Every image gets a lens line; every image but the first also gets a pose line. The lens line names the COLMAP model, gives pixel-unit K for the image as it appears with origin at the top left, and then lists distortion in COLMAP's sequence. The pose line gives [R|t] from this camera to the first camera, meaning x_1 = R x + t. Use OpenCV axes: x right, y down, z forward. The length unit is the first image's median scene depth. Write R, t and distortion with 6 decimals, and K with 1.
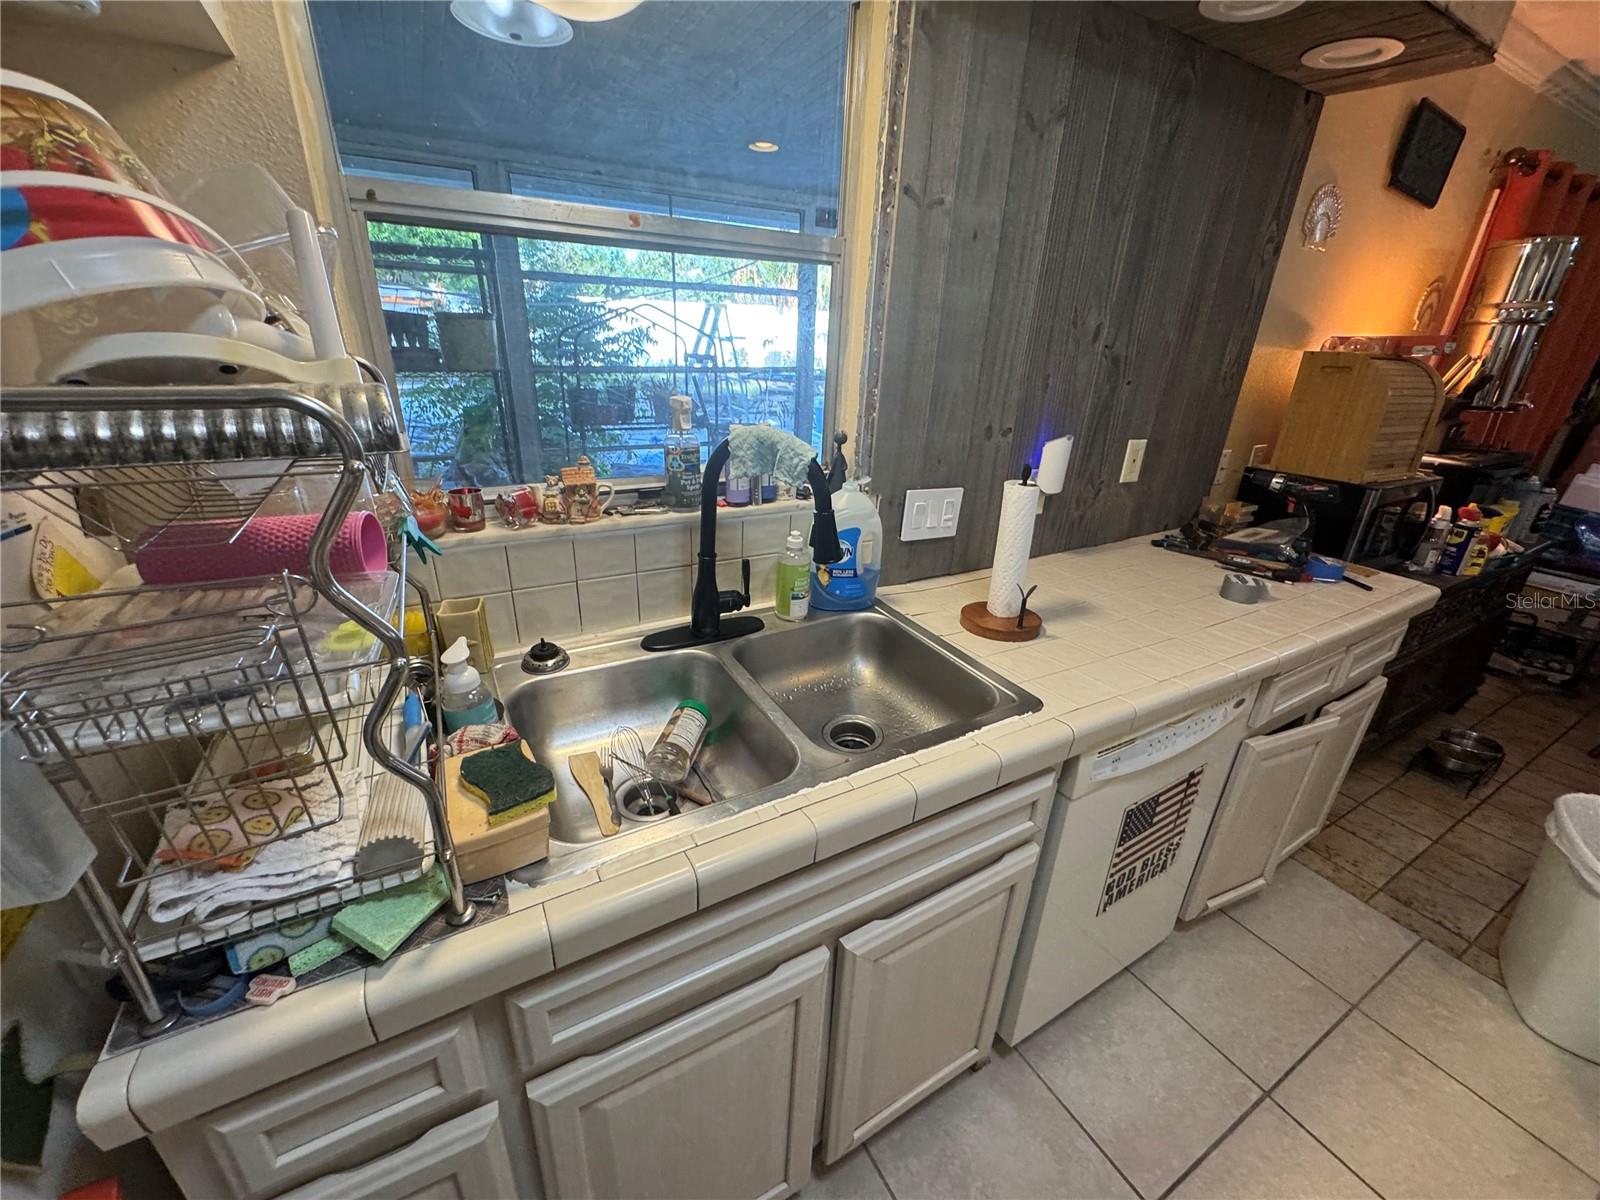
lens RADIAL K [[639.7, 0, 800.0], [0, 639.7, 600.0], [0, 0, 1]] dist [-0.000313, -0.000574]
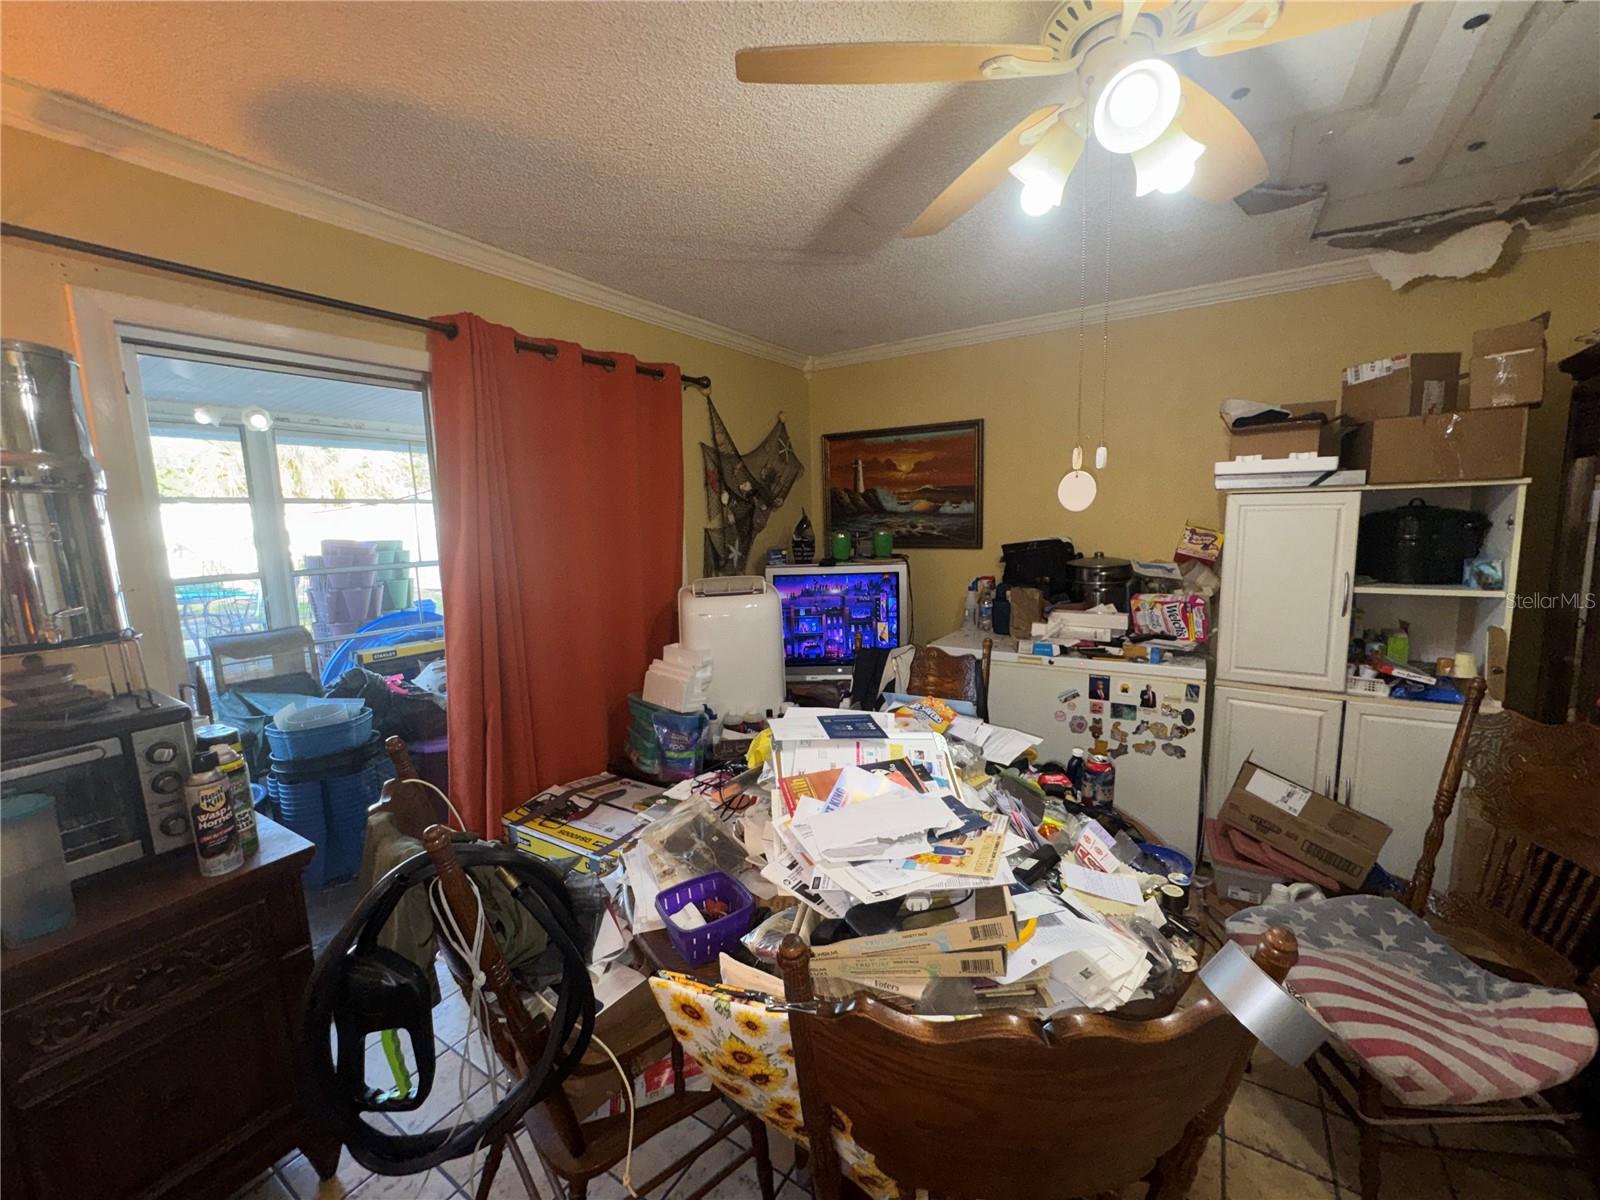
lens RADIAL K [[639.7, 0, 800.0], [0, 639.7, 600.0], [0, 0, 1]] dist [-0.000313, -0.000574]
pose [[0.881638, -0.124070, 0.455325, 1.704395], [0.237203, 0.950593, -0.200268, -0.112896], [-0.407982, 0.284569, 0.867509, 0.367894]]
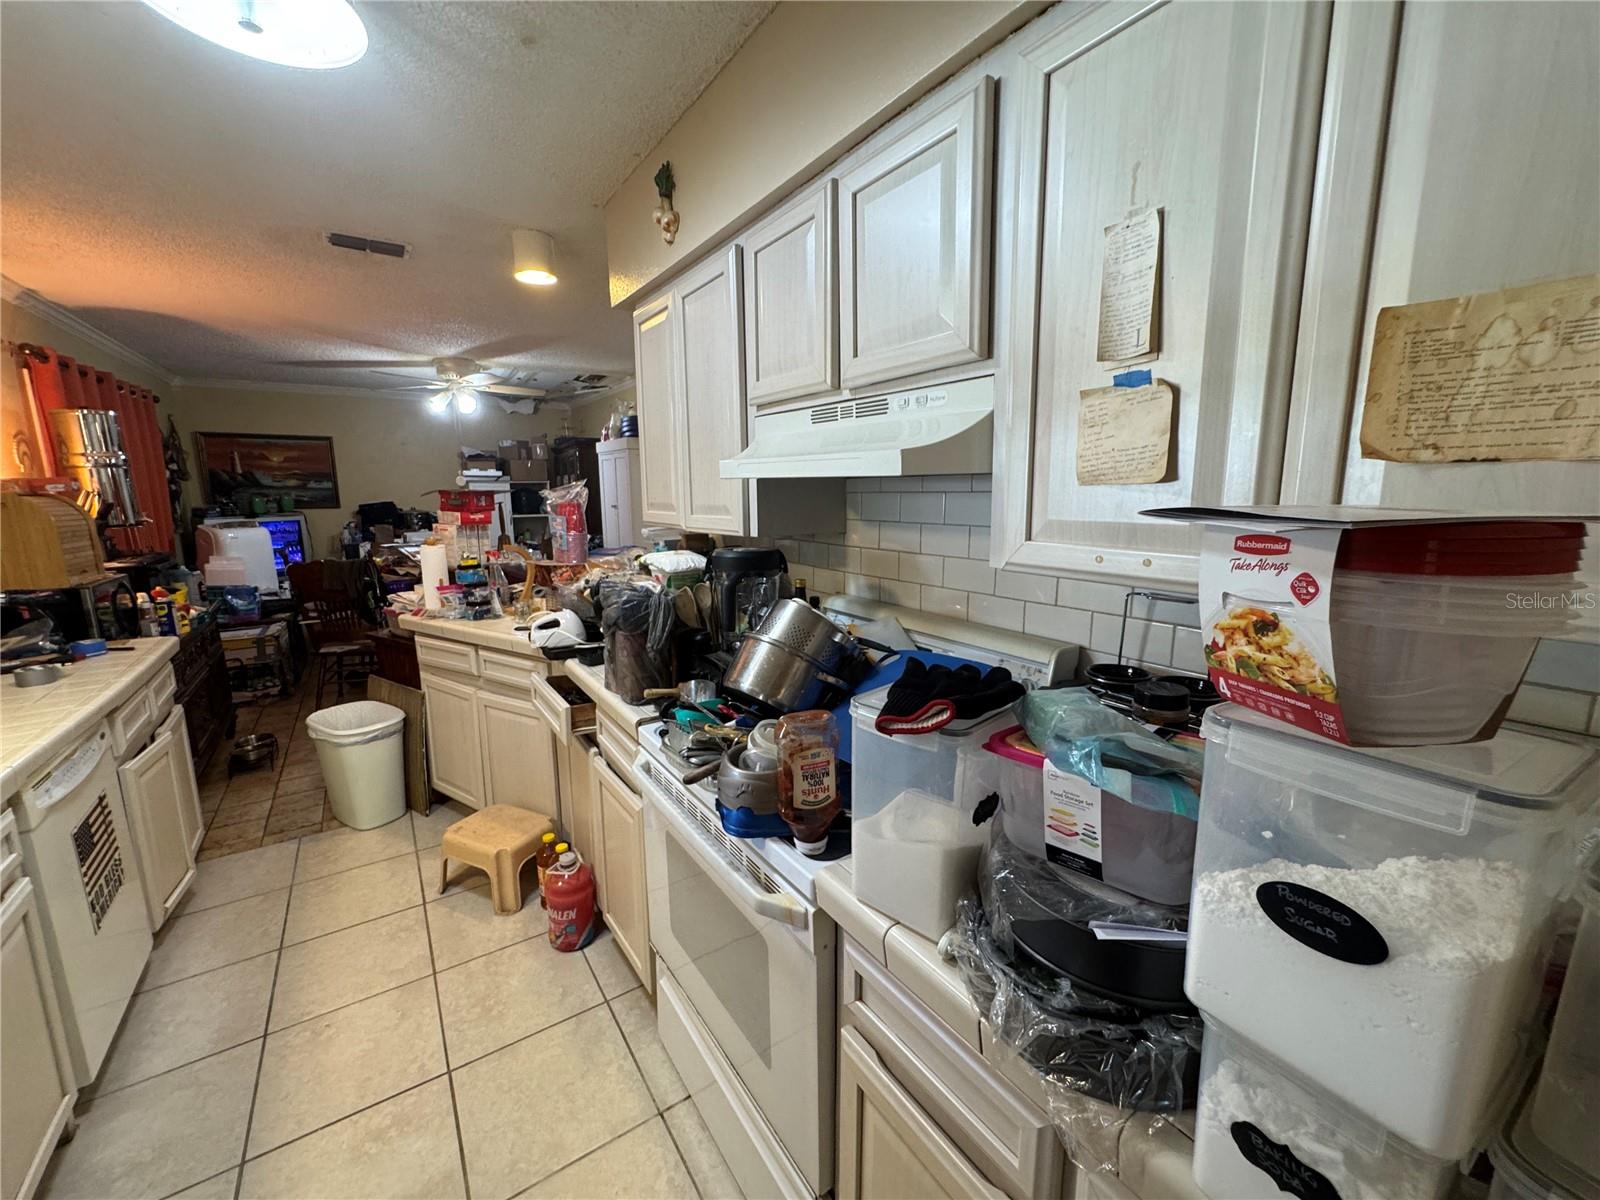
lens RADIAL K [[639.7, 0, 800.0], [0, 639.7, 600.0], [0, 0, 1]] dist [-0.000313, -0.000574]
pose [[-0.074555, -0.207792, 0.975328, -0.473825], [0.386666, 0.895510, 0.220344, 0.121009], [-0.919201, 0.393554, 0.013582, -0.341855]]
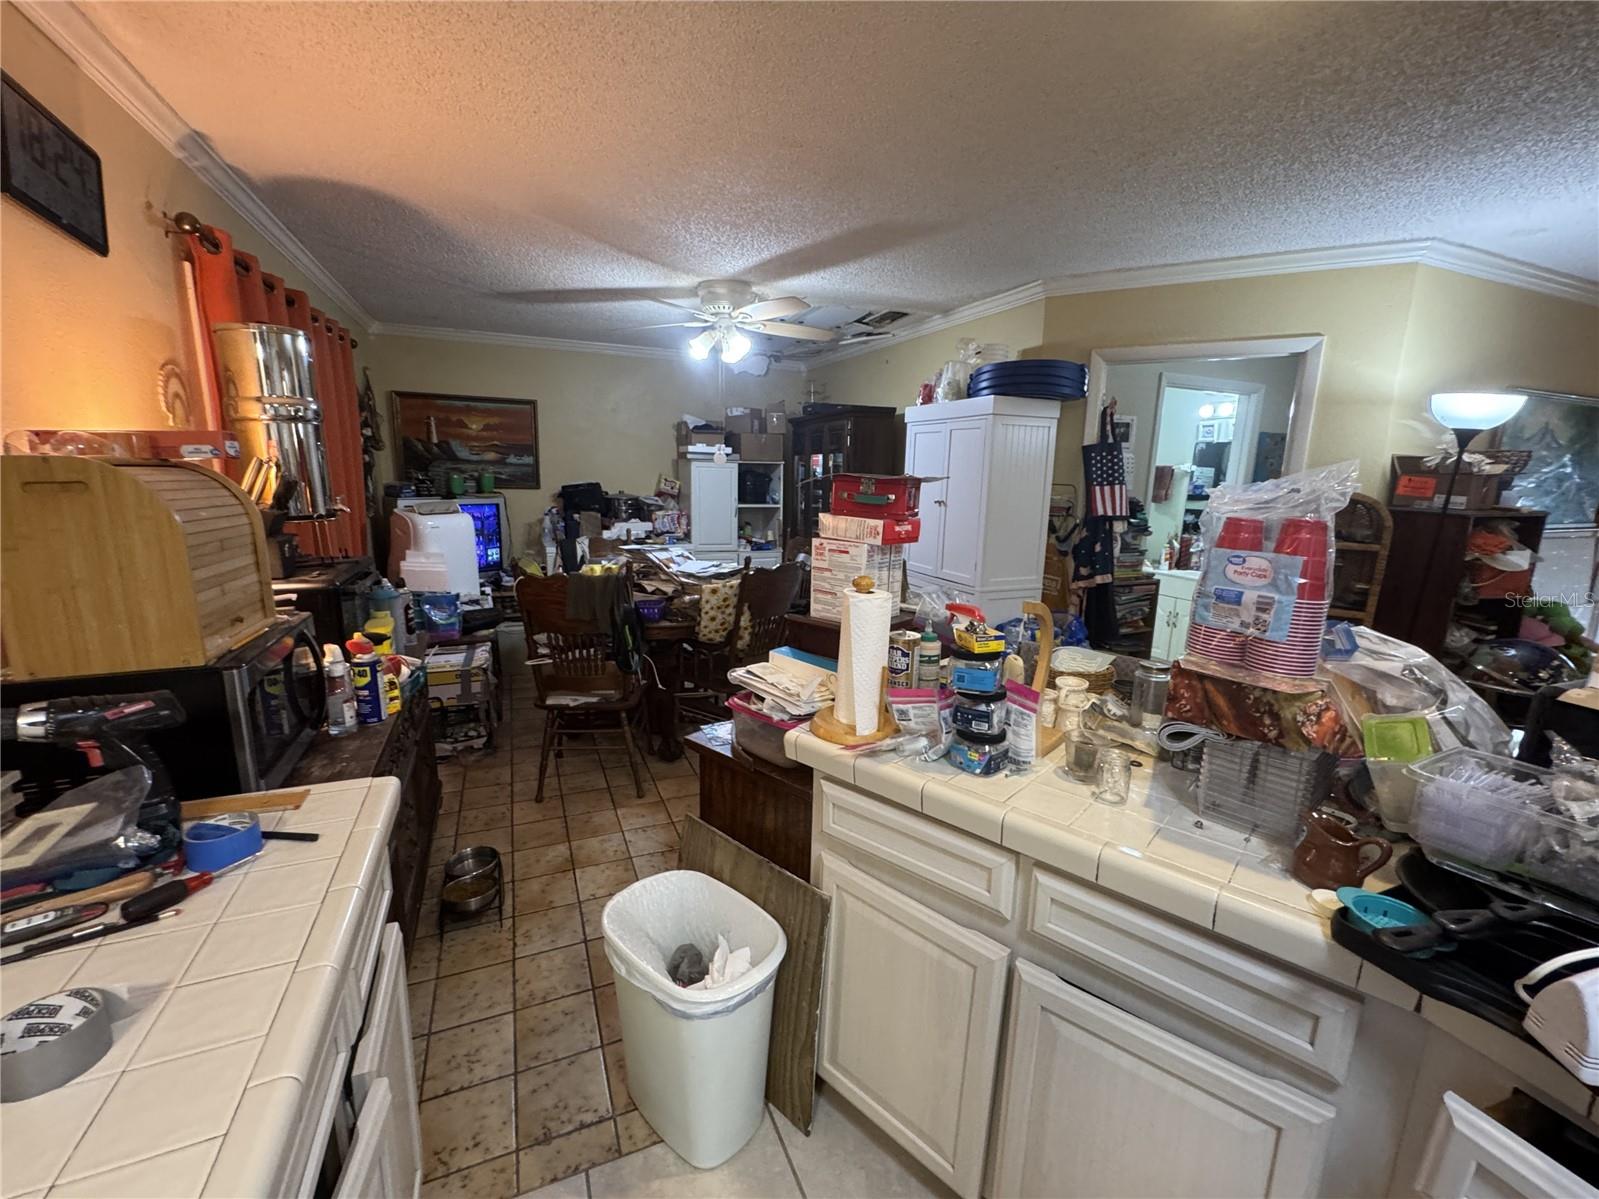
lens RADIAL K [[666.4, 0, 799.5], [0, 666.4, 599.5], [0, 0, 1]] dist [-0.001175, -0.000440]
pose [[0.111026, -0.219565, 0.969260, 0.331844], [0.366944, 0.915432, 0.165339, -0.131160], [-0.923594, 0.337307, 0.182204, 0.338114]]
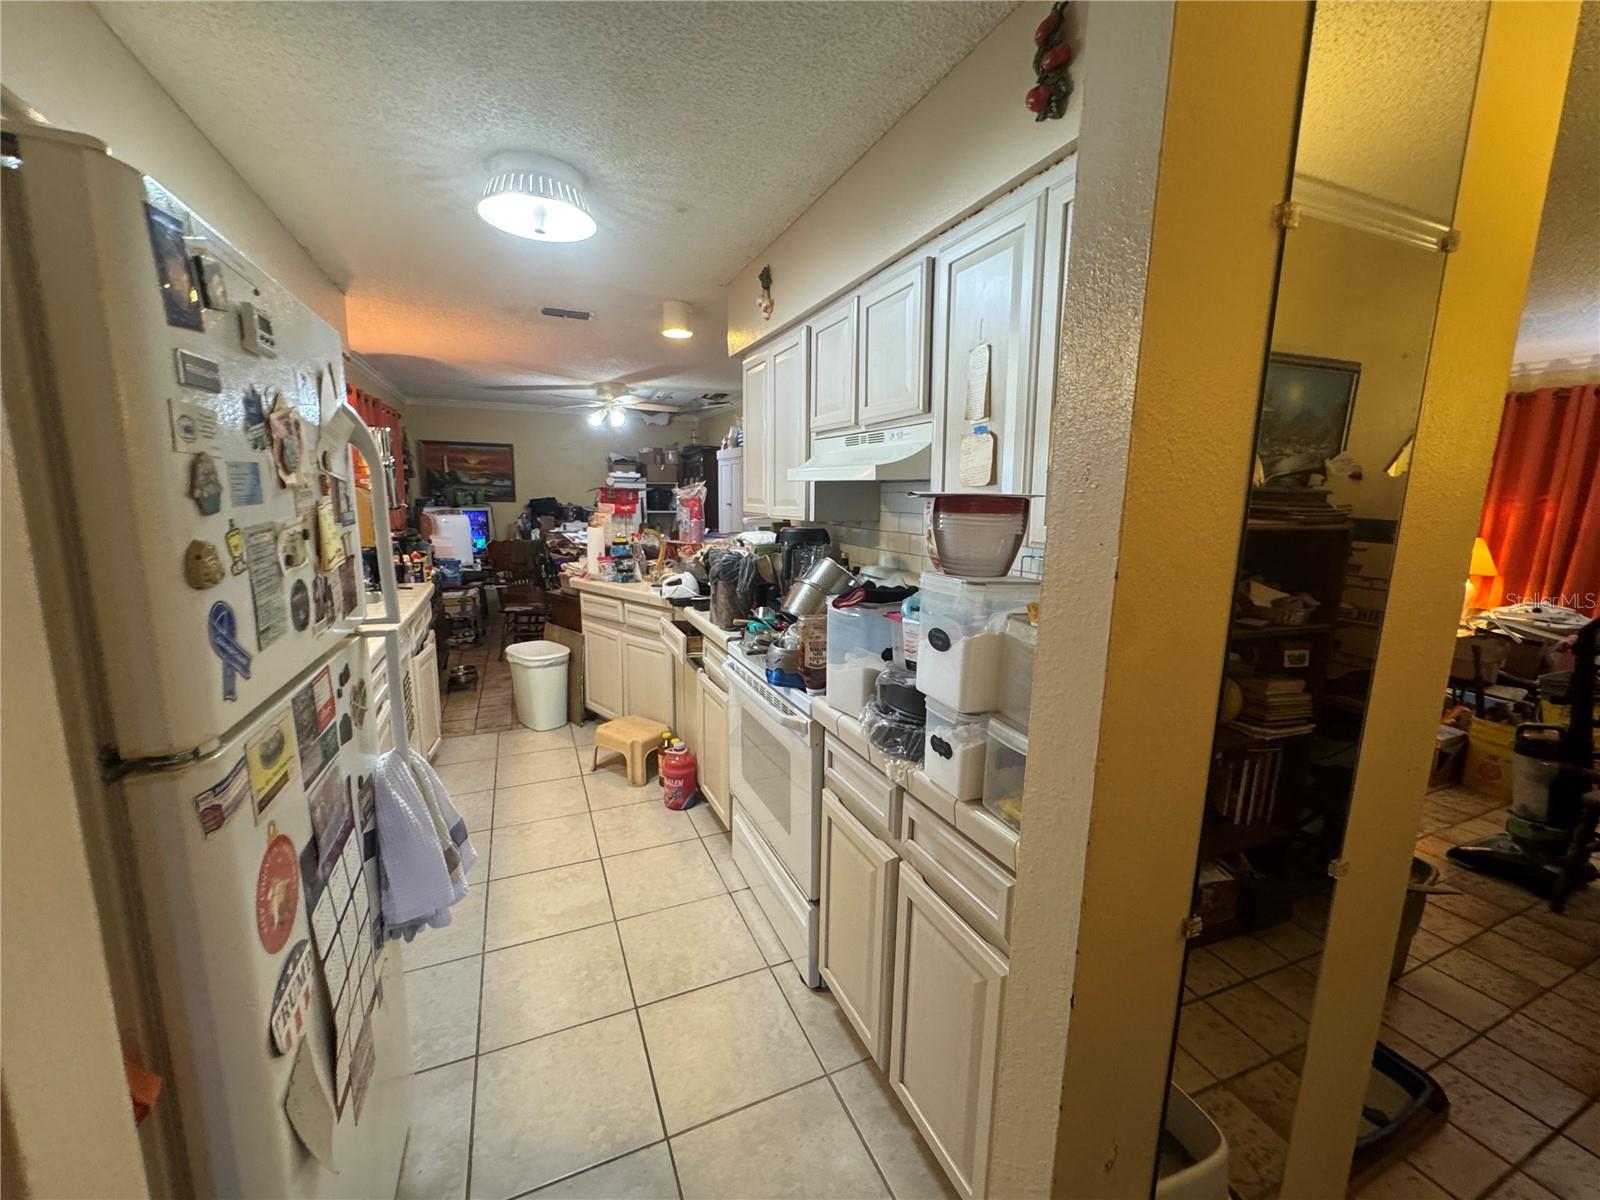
lens RADIAL K [[639.7, 0, 800.0], [0, 639.7, 600.0], [0, 0, 1]] dist [-0.000313, -0.000574]
pose [[0.105944, -0.199579, 0.974138, -0.878295], [0.375310, 0.915218, 0.146690, 0.160043], [-0.920825, 0.350062, 0.171866, -0.449119]]
